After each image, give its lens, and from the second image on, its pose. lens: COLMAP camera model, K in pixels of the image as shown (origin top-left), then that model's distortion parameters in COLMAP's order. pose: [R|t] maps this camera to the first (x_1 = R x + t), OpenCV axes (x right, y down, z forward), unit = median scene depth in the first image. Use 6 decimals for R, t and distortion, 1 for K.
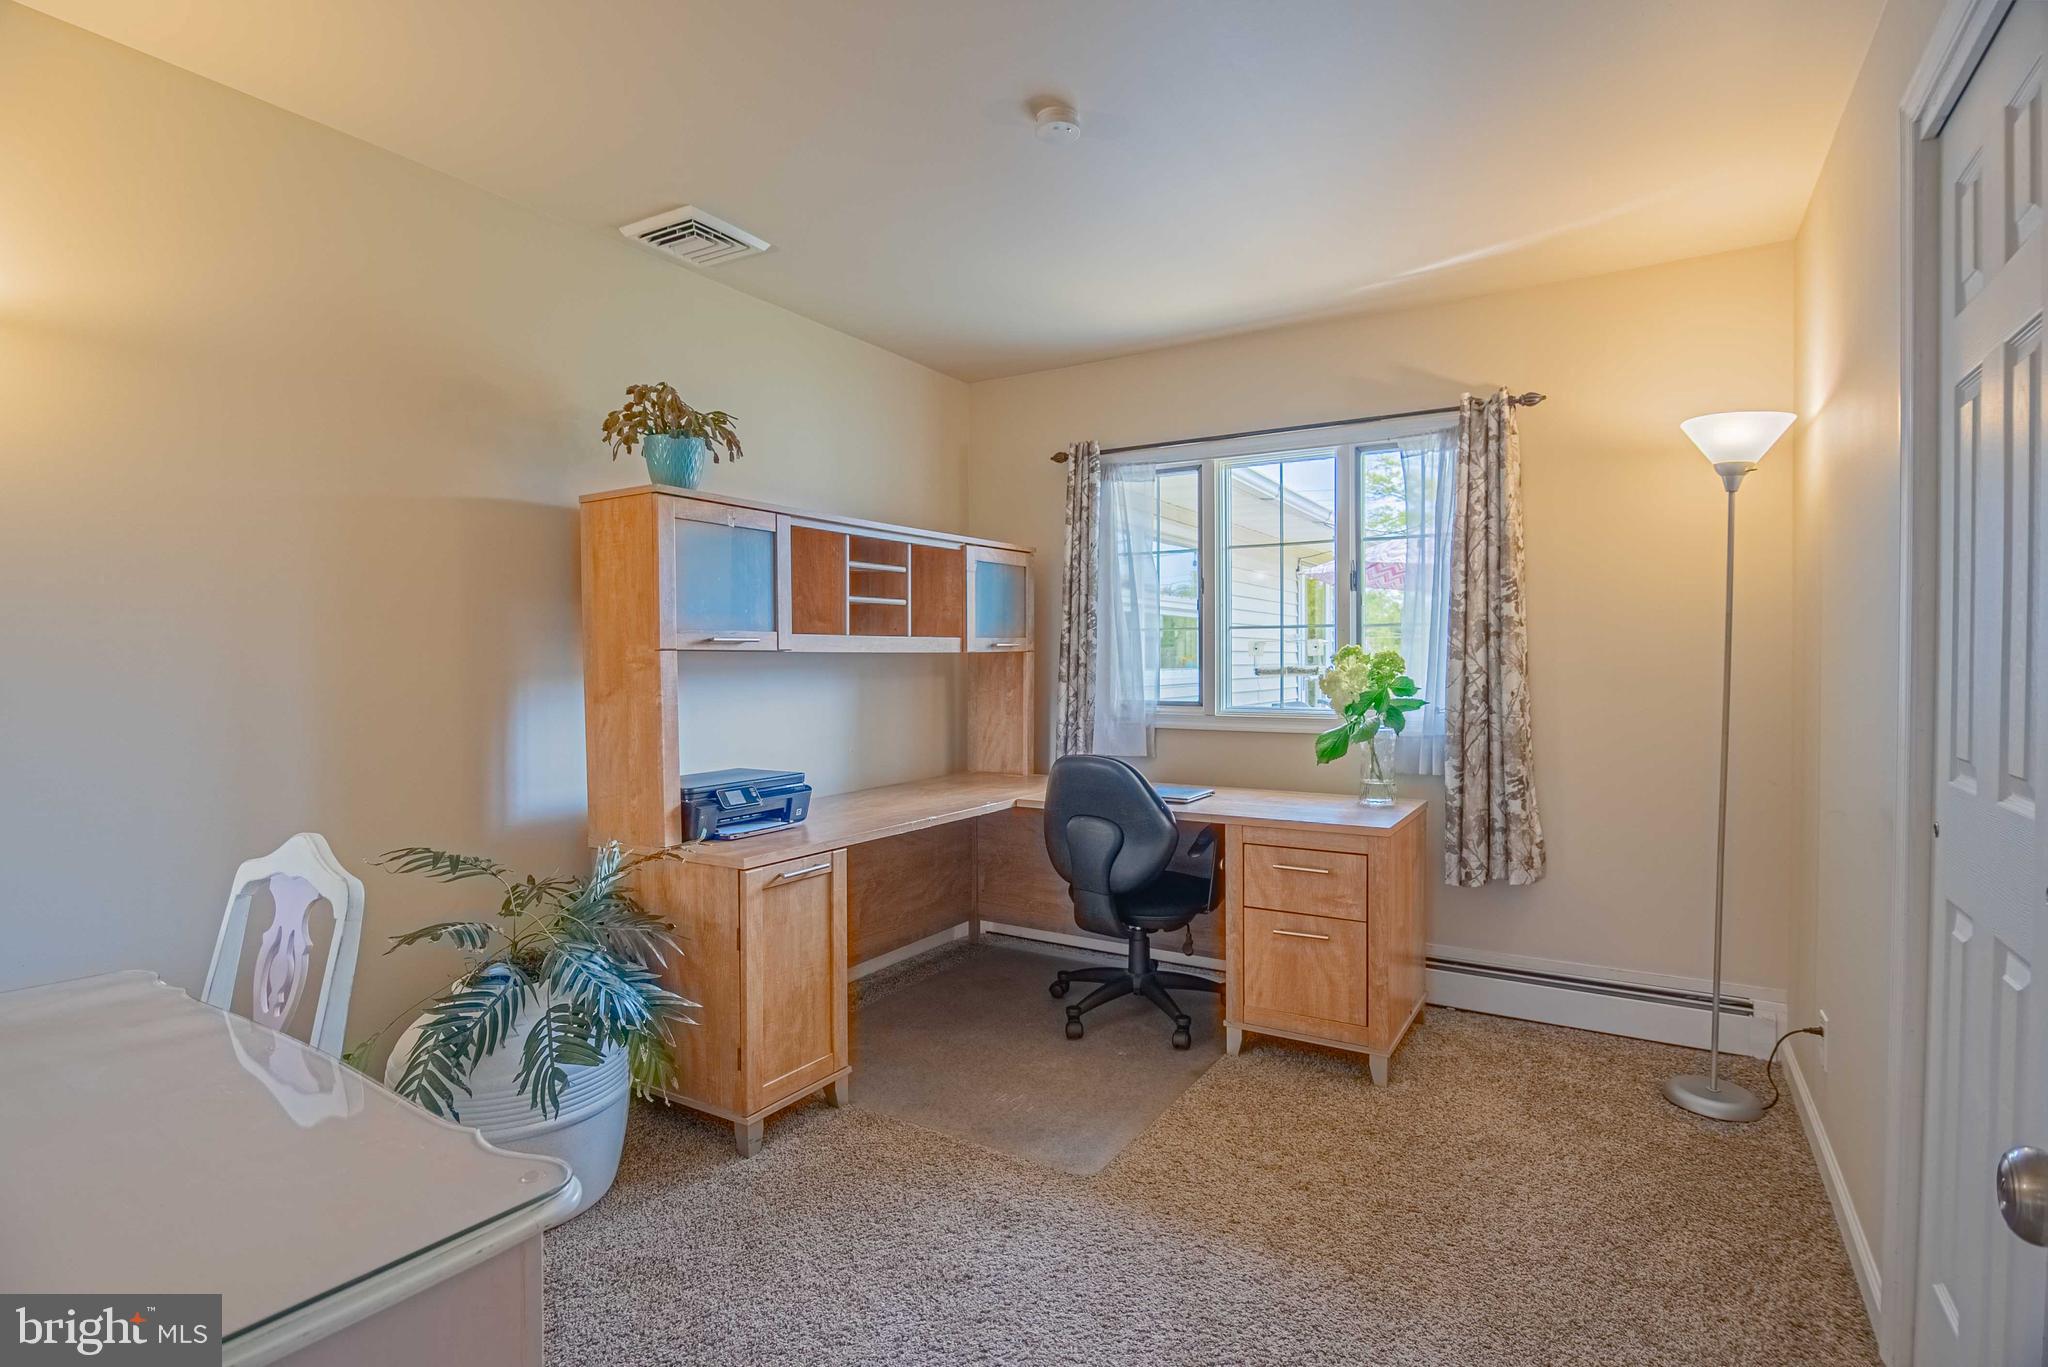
lens RADIAL K [[1003.1, 0, 1016.9], [0, 1003.1, 680.1], [0, 0, 1]] dist [-0.021958, 0.000632]
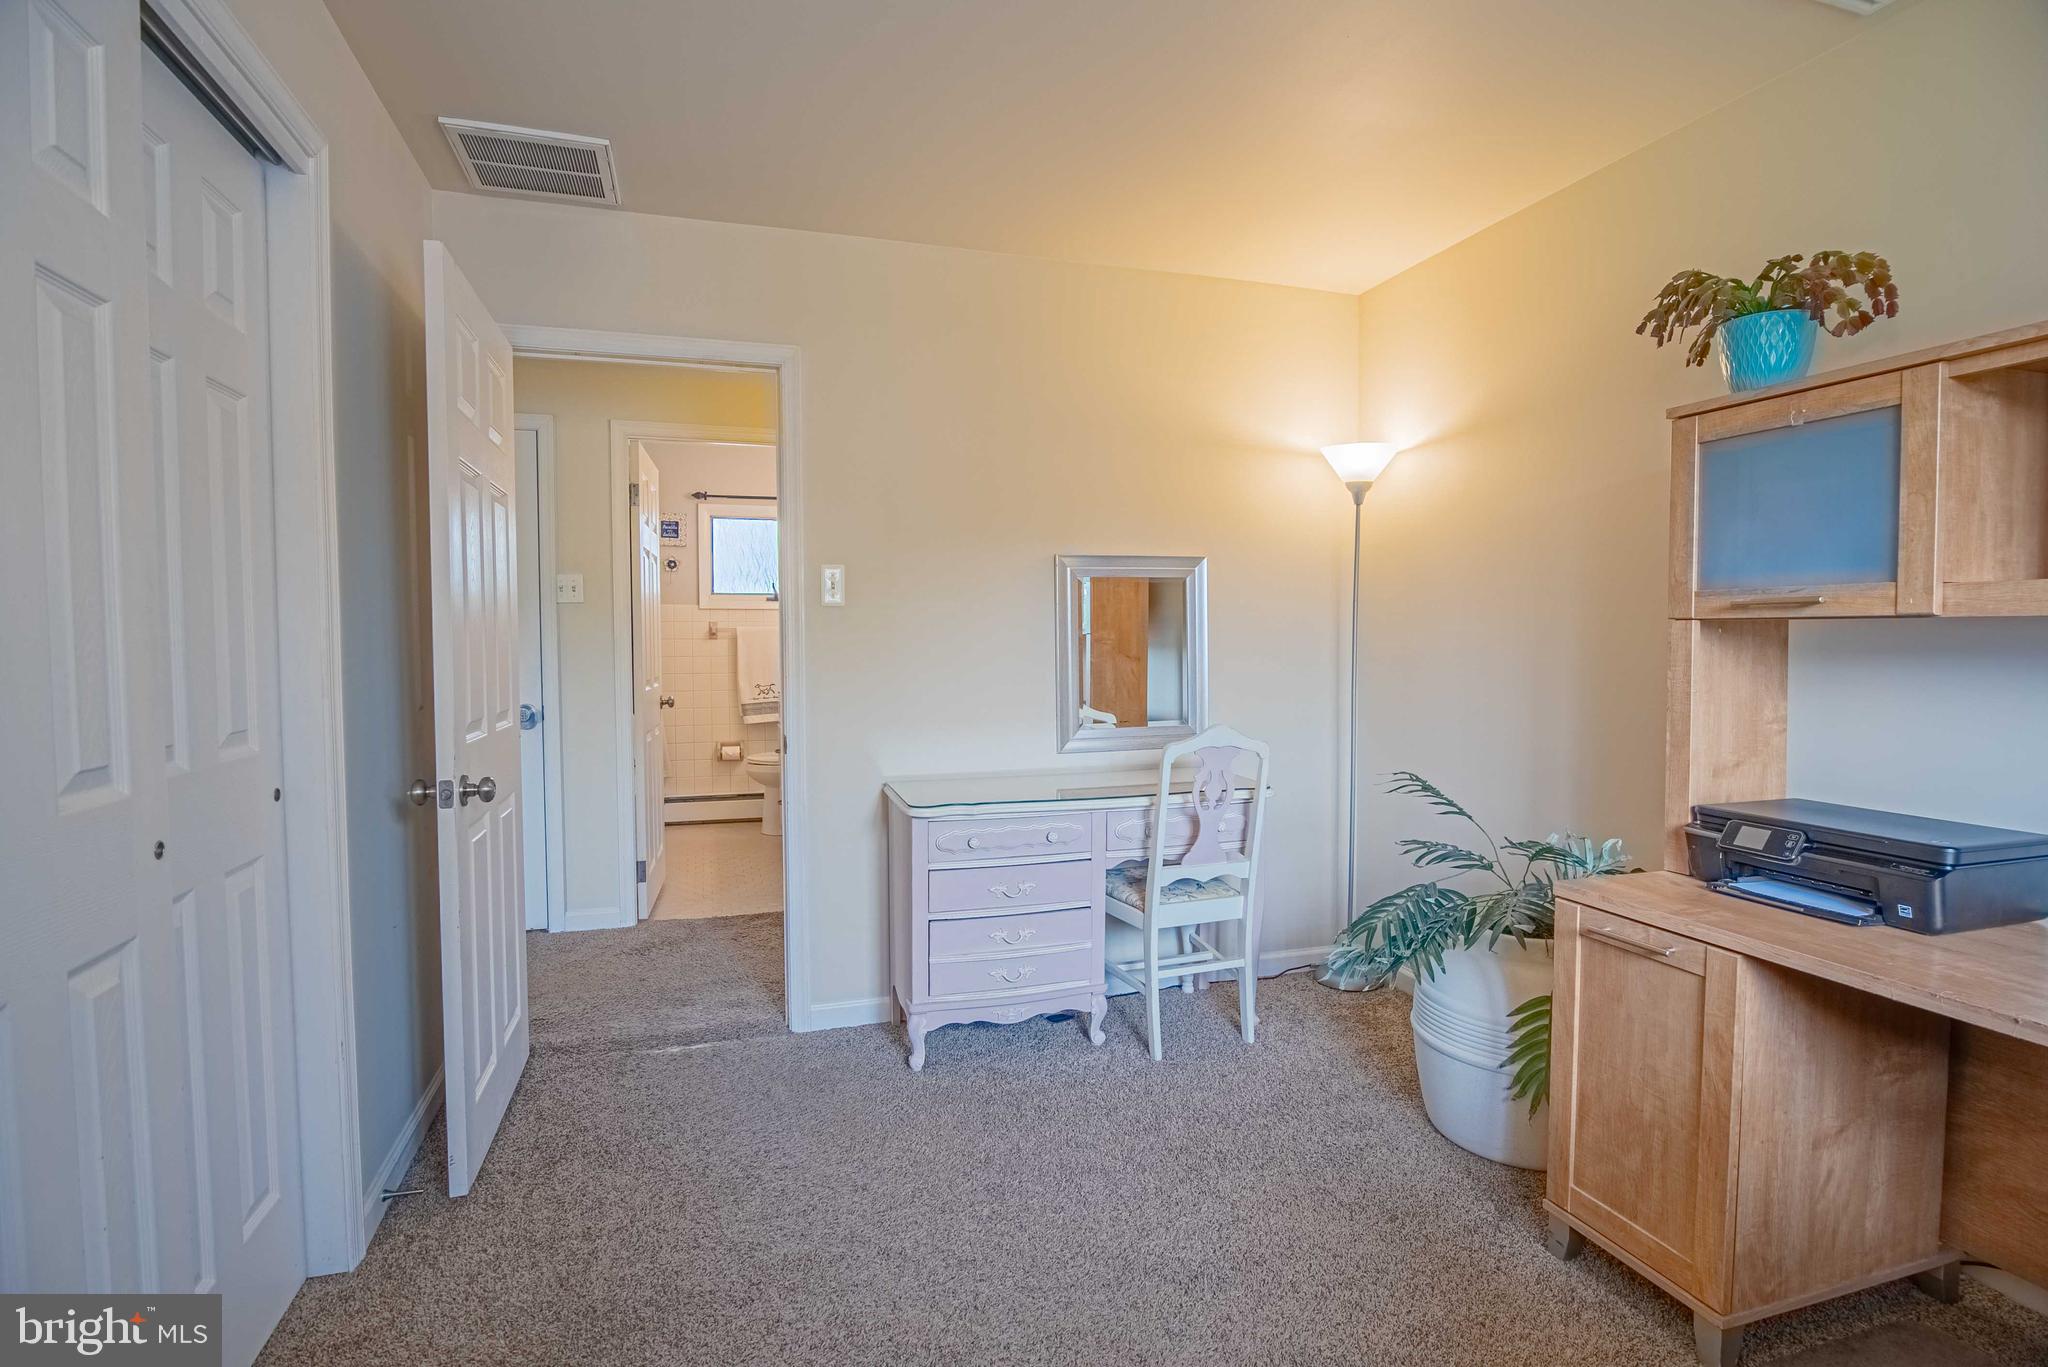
lens RADIAL K [[1003.1, 0, 1023.5], [0, 1003.1, 676.0], [0, 0, 1]] dist [-0.021958, 0.000632]
pose [[-0.651678, 0.037061, -0.757590, 0.562208], [-0.005415, 0.998553, 0.053506, -0.024492], [0.758477, 0.038971, -0.650534, 1.108143]]
